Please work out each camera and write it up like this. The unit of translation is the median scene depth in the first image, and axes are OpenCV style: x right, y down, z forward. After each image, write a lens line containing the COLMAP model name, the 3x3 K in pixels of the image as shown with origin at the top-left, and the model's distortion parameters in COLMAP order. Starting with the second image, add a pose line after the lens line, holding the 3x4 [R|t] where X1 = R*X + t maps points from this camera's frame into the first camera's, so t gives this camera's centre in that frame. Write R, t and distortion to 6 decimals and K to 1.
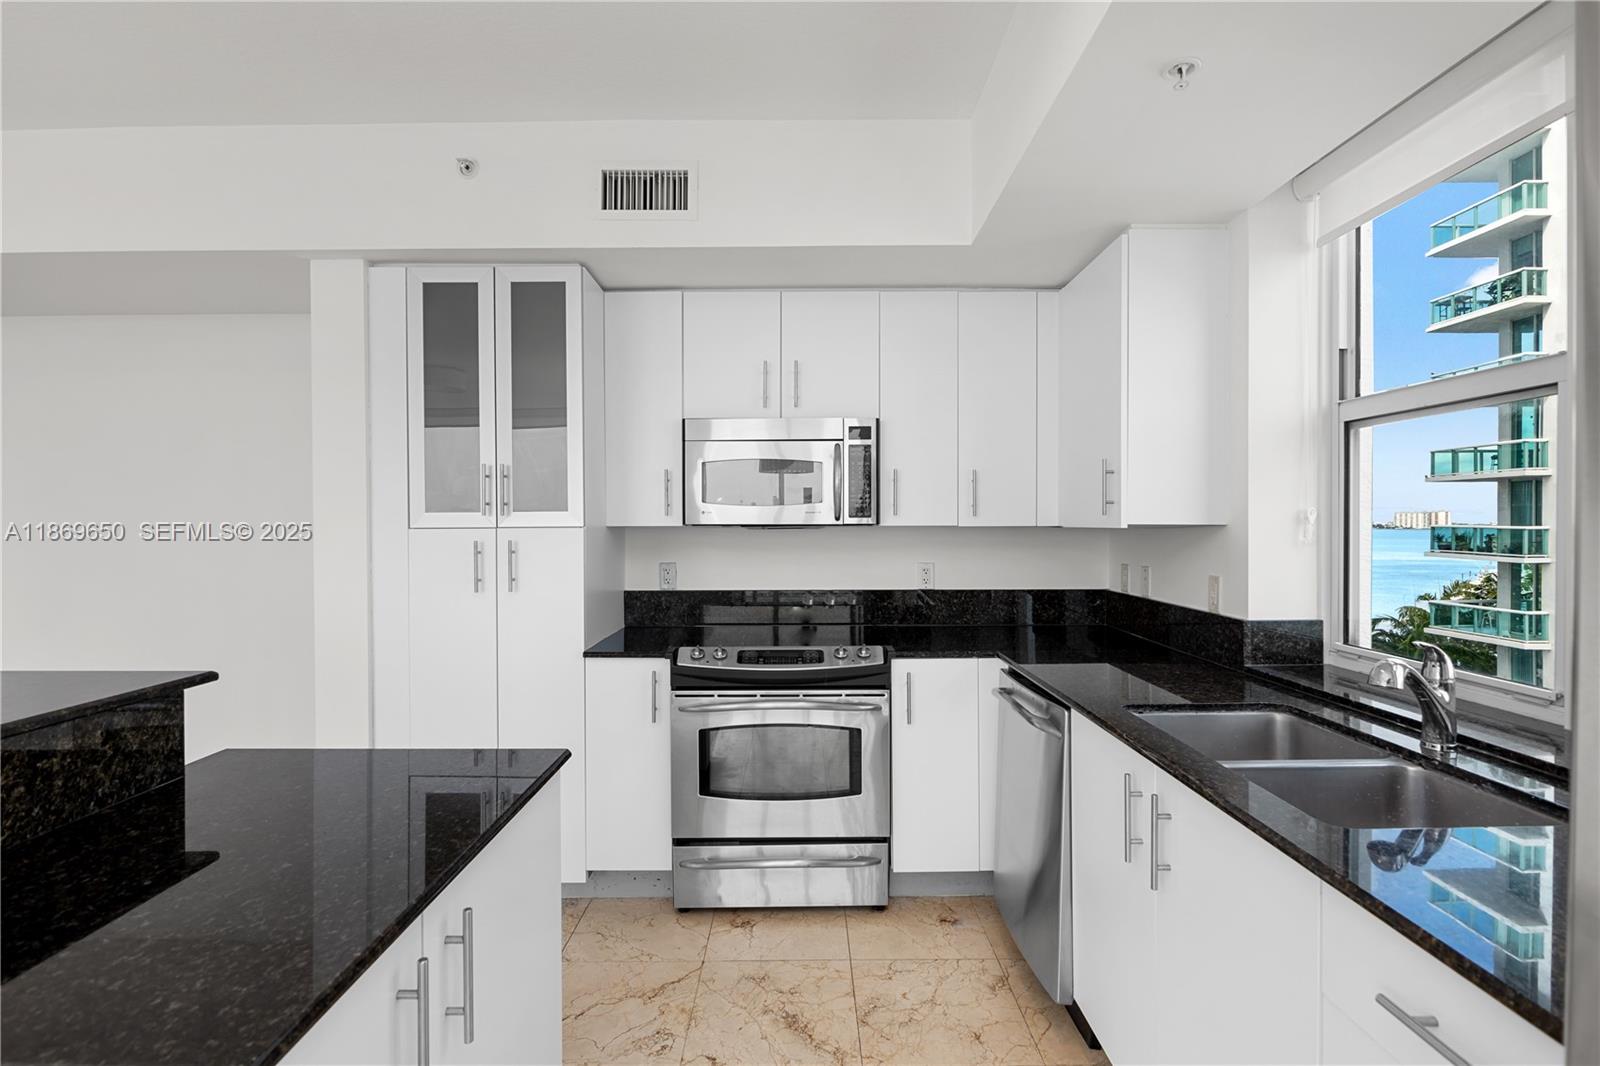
lens RADIAL K [[801.4, 0, 800.0], [0, 801.4, 533.0], [0, 0, 1]] dist [0.000679, 0.000079]
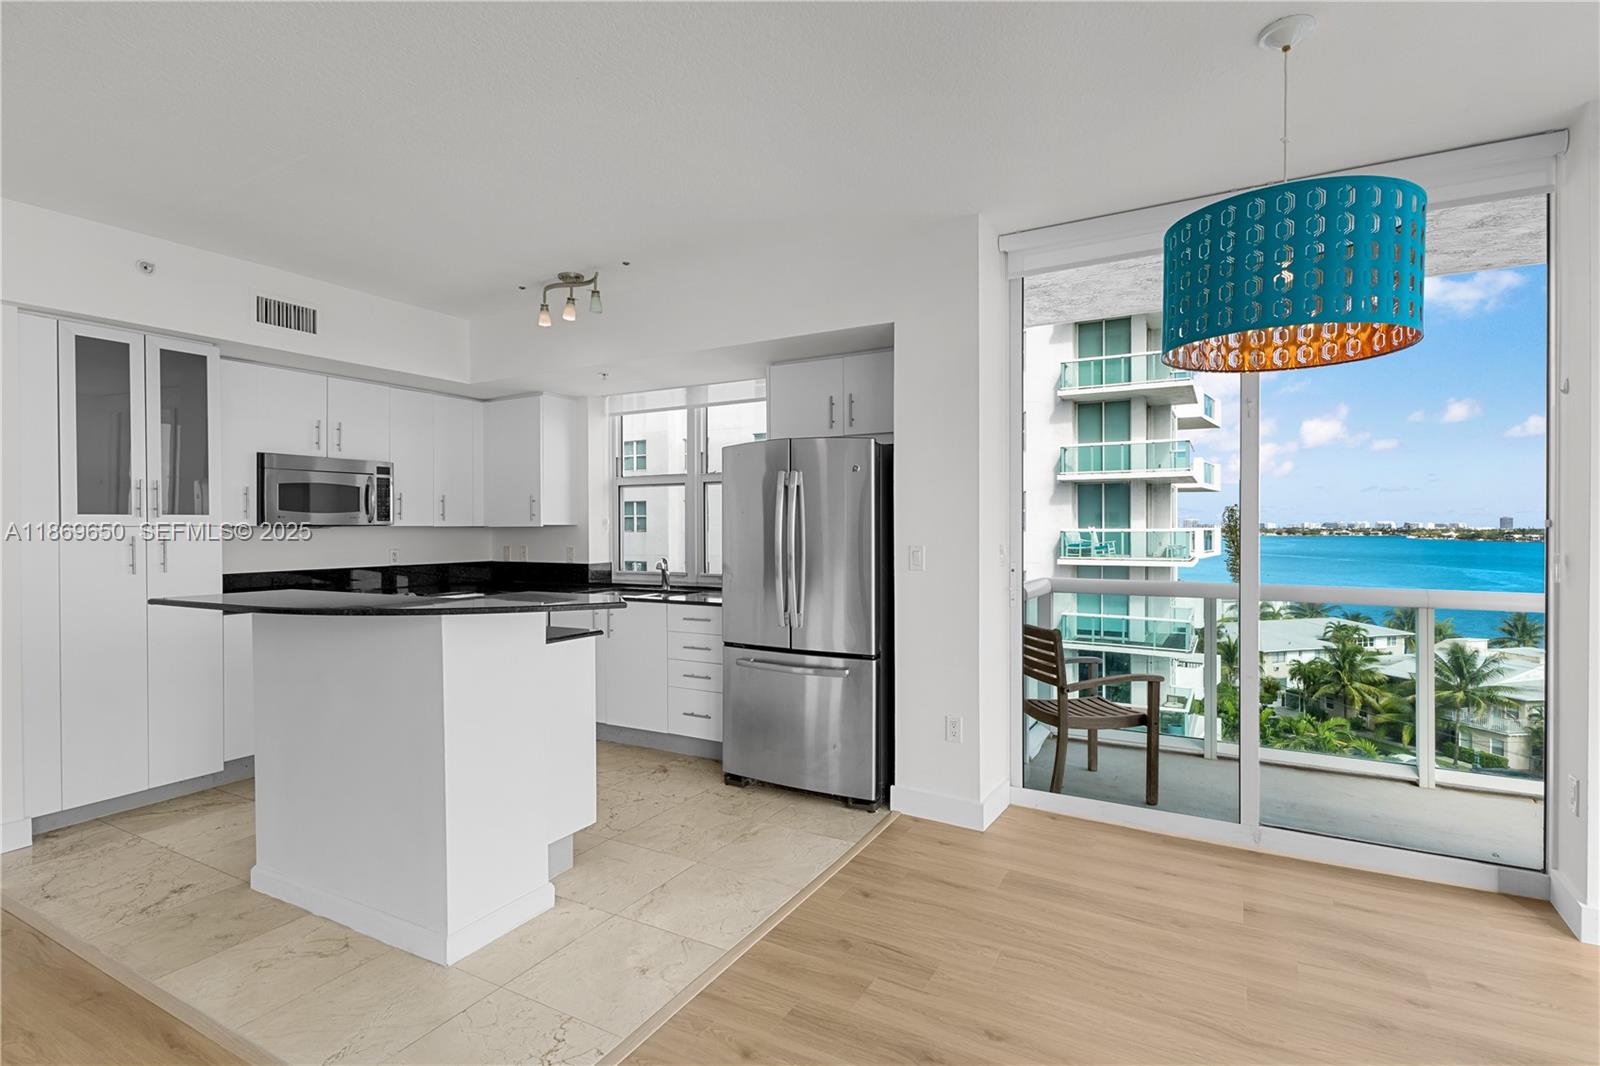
lens RADIAL K [[754.1, 0, 800.0], [0, 754.1, 533.0], [0, 0, 1]] dist [0.009069, -0.000035]
pose [[0.495901, -0.007368, 0.868348, -0.952285], [0.011129, 0.999936, 0.002129, 0.013817], [-0.868307, 0.008608, 0.495952, -0.600504]]
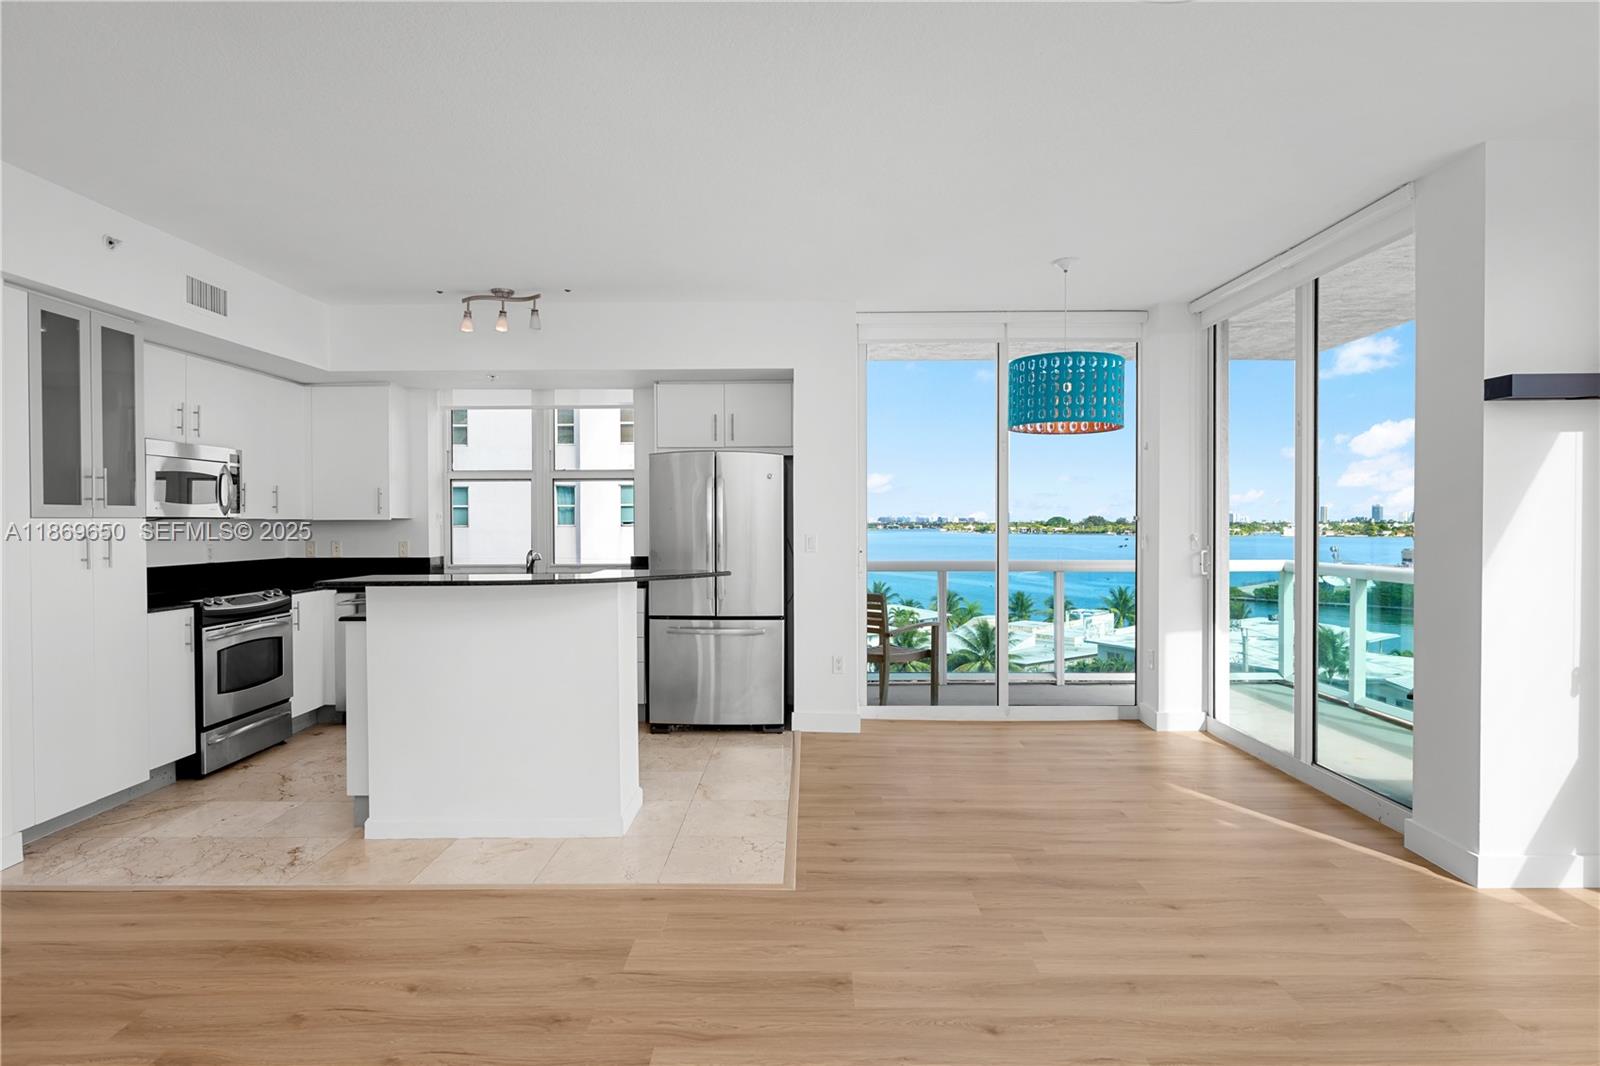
lens RADIAL K [[868.8, 0, 800.0], [0, 868.8, 533.0], [0, 0, 1]] dist [0.003126, 0.000719]
pose [[-0.000295, -0.014420, 0.999896, -1.760601], [0.011079, 0.999835, 0.014422, 0.007920], [-0.999939, 0.011082, -0.000135, -0.111694]]
